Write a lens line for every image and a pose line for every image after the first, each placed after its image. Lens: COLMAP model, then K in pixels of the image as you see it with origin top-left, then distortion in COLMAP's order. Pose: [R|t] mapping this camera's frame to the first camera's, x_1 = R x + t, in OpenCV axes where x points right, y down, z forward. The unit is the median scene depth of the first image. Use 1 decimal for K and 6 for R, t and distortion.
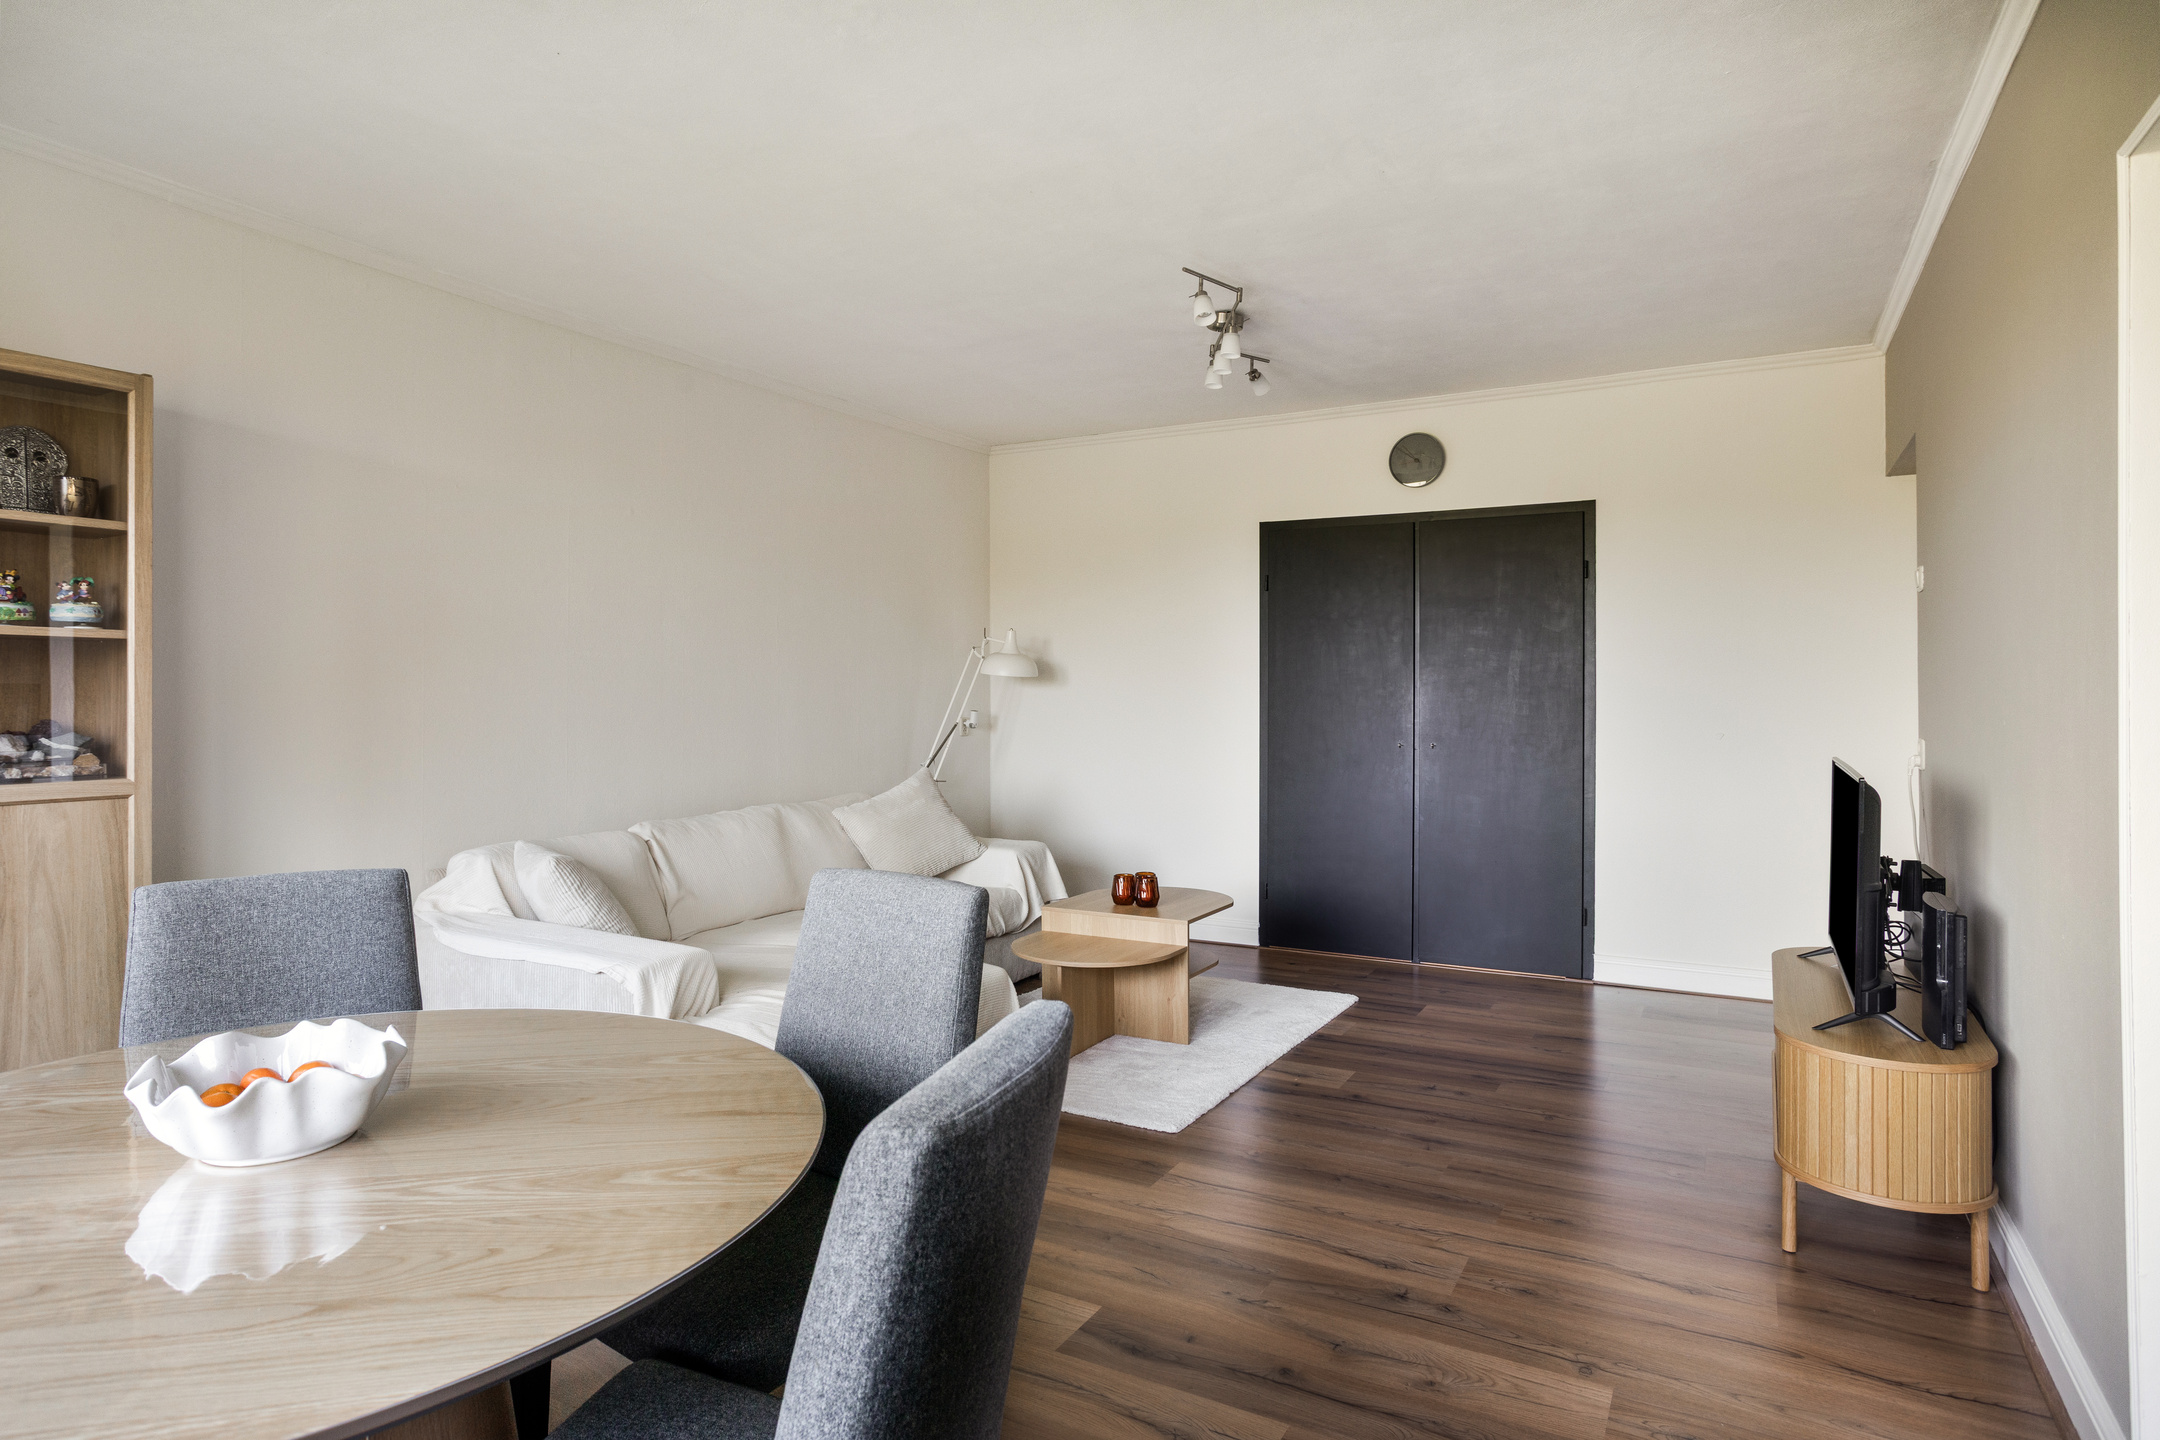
lens RADIAL K [[1211.0, 0, 1085.5], [0, 1211.0, 696.4], [0, 0, 1]] dist [-0.033182, 0.022154]
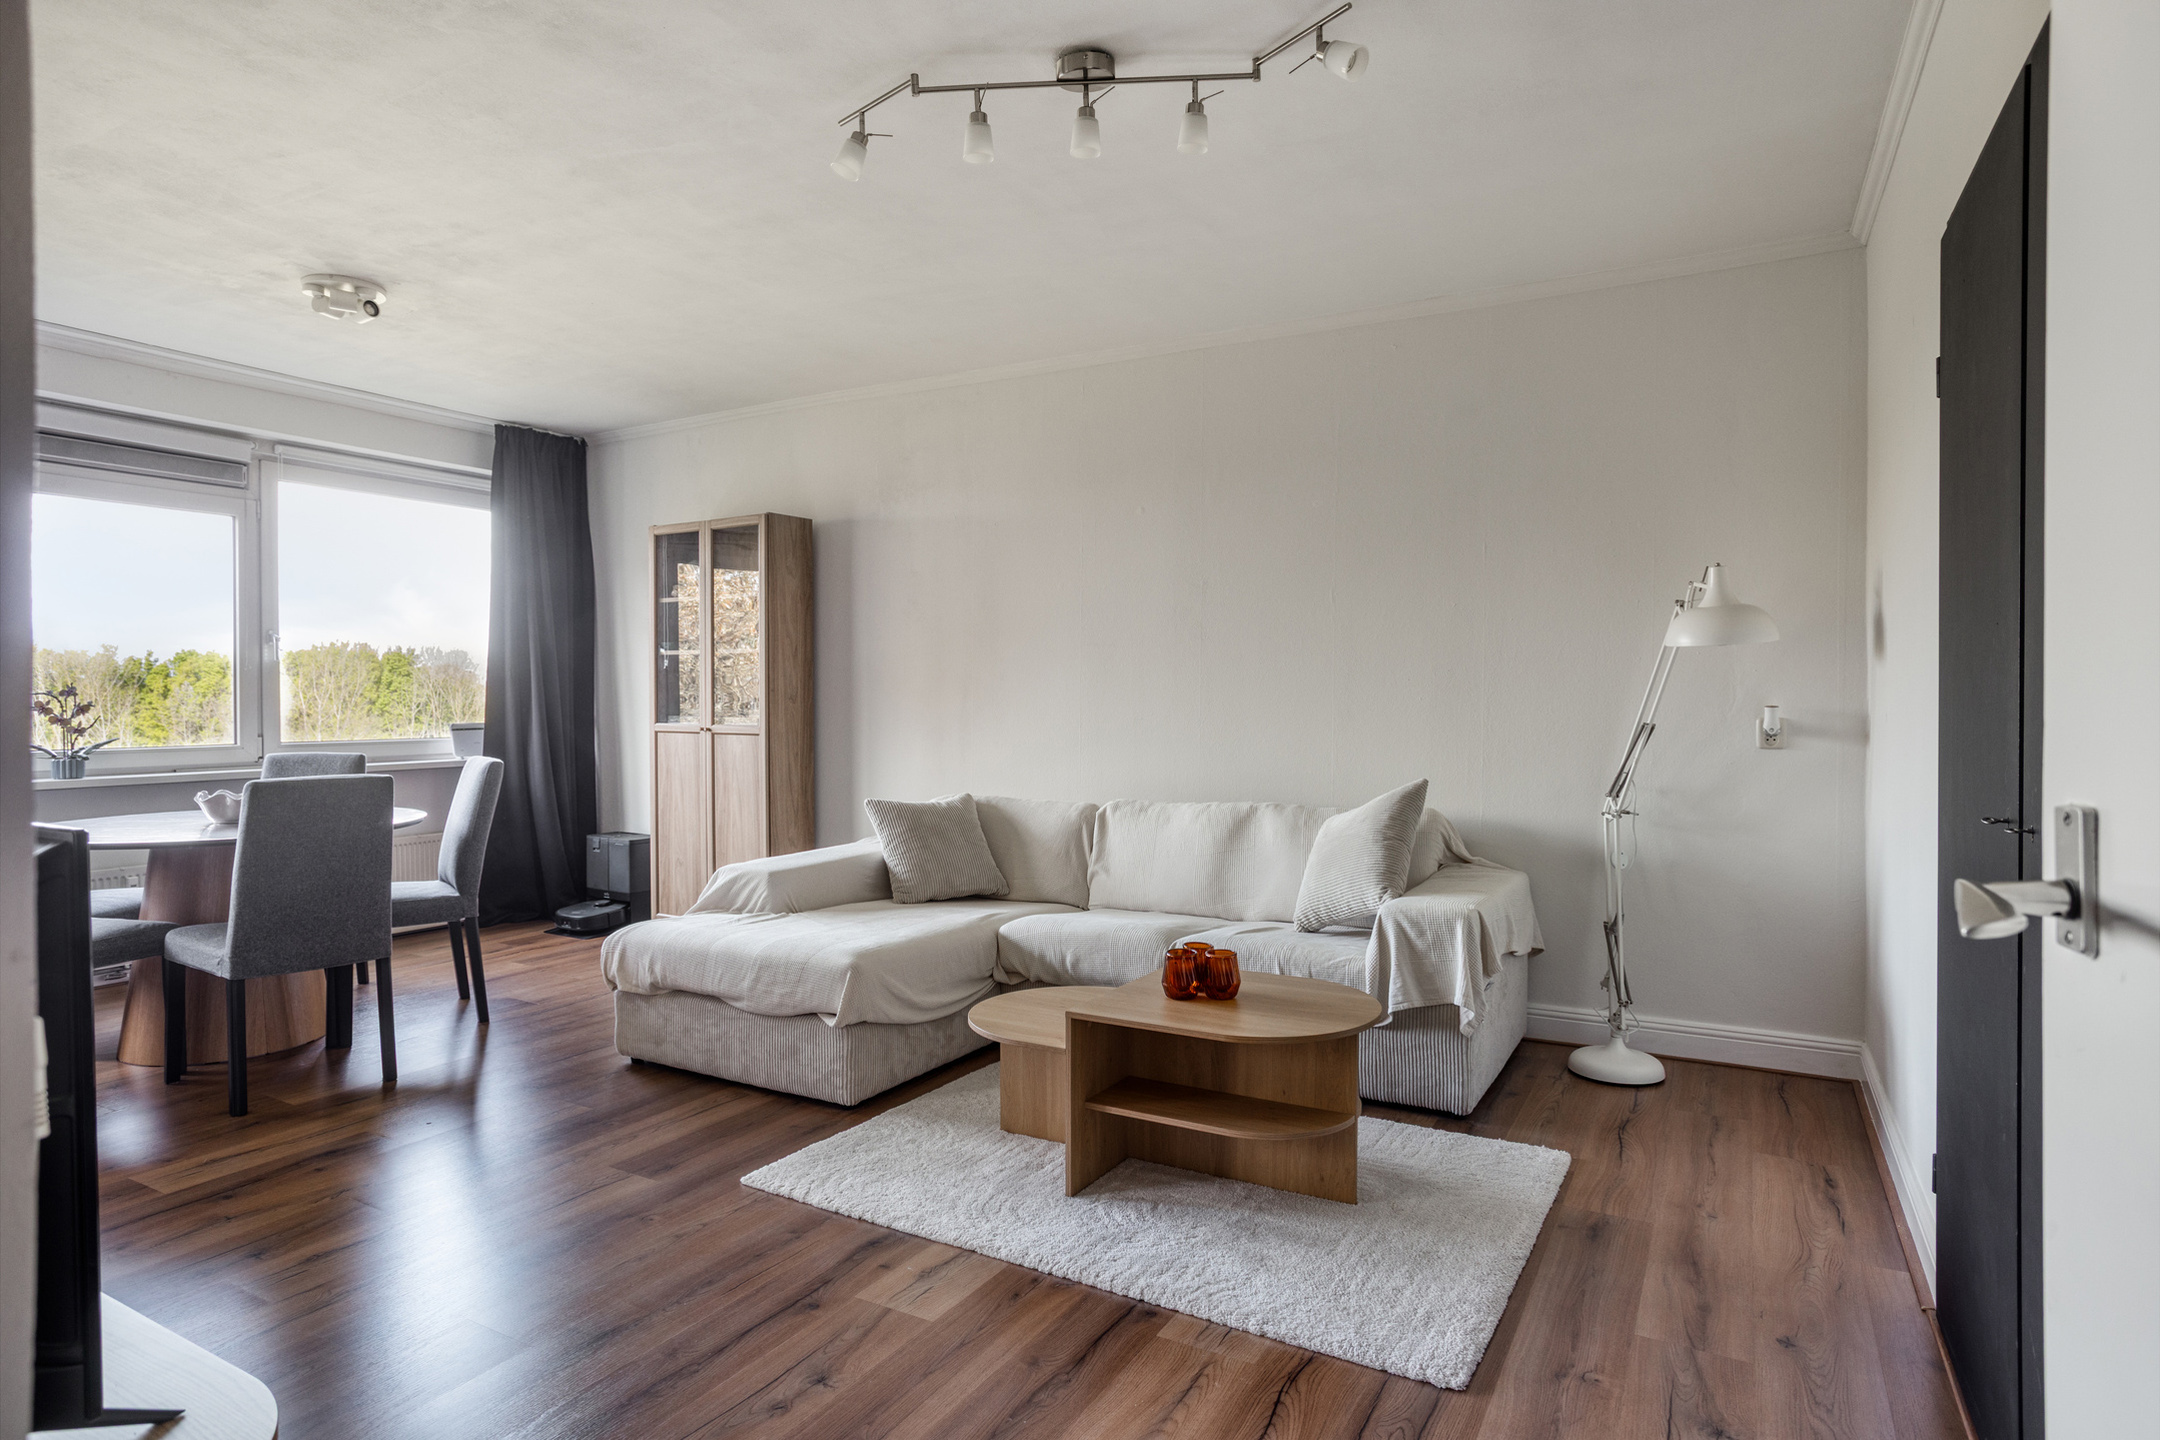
lens RADIAL K [[1211.0, 0, 1074.9], [0, 1211.0, 703.8], [0, 0, 1]] dist [-0.033182, 0.022154]
pose [[-0.024519, 0.006879, -0.999676, 0.615709], [-0.002743, 0.999972, 0.006948, 0.009354], [0.999696, 0.002912, -0.024499, 0.837943]]
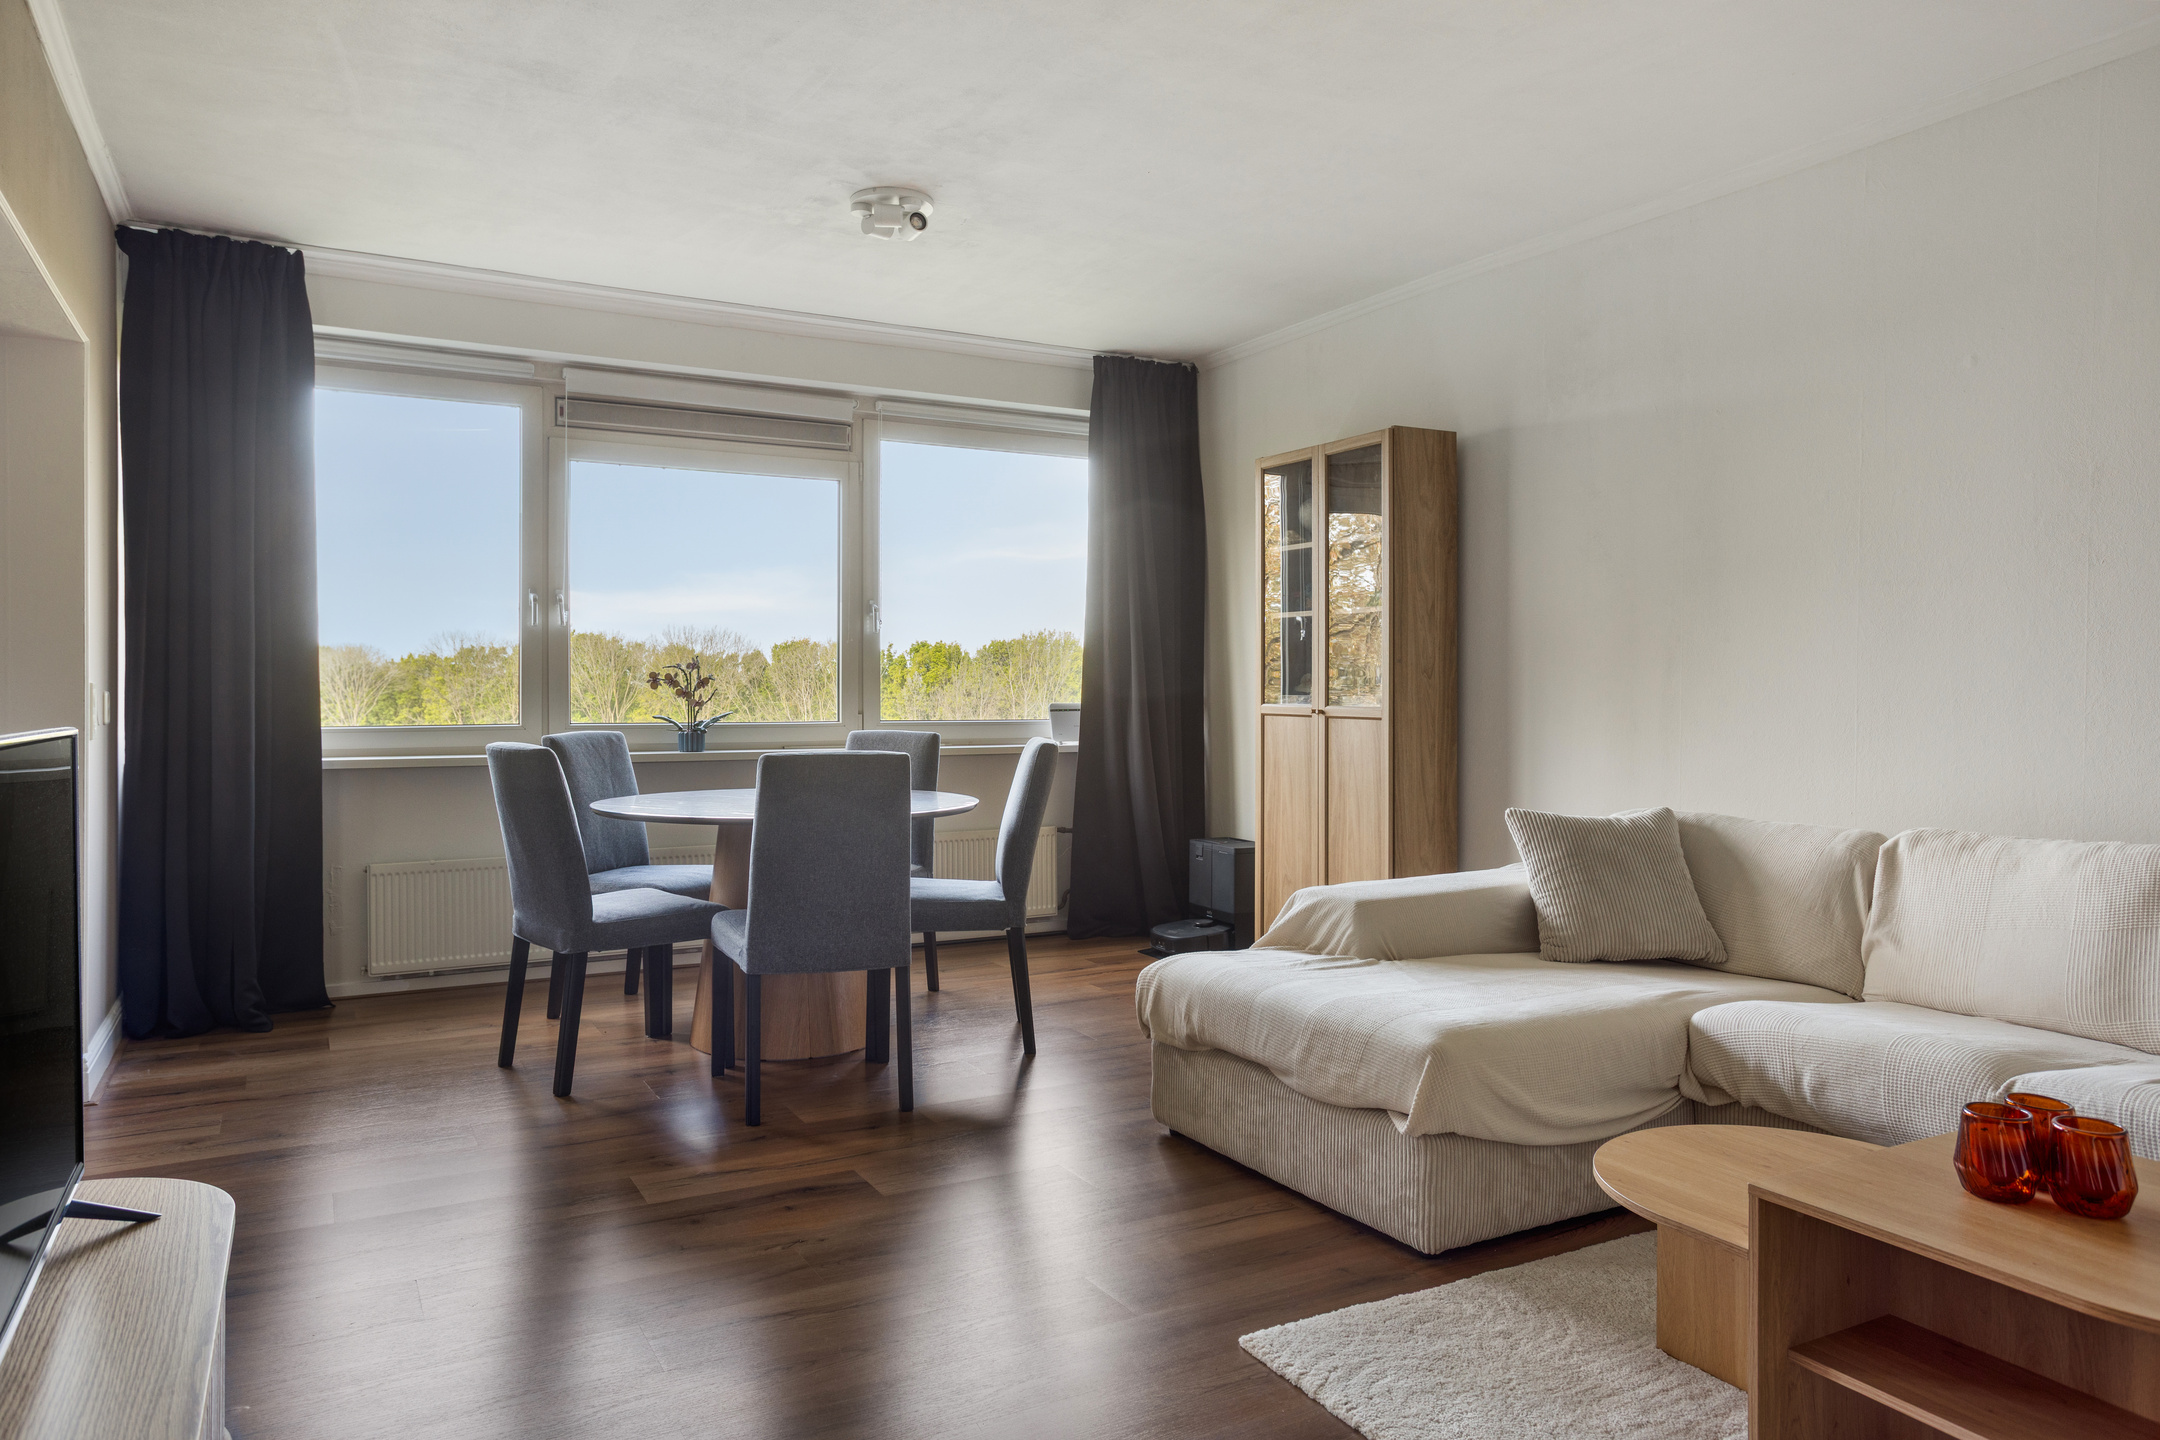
lens RADIAL K [[1424.5, 0, 1052.0], [0, 1424.5, 697.8], [0, 0, 1]] dist [-0.028059, 0.037618]
pose [[-0.545781, 0.005253, -0.837912, 0.477622], [-0.004344, 0.999949, 0.009099, 0.022812], [0.837917, 0.008606, -0.545730, 0.868947]]
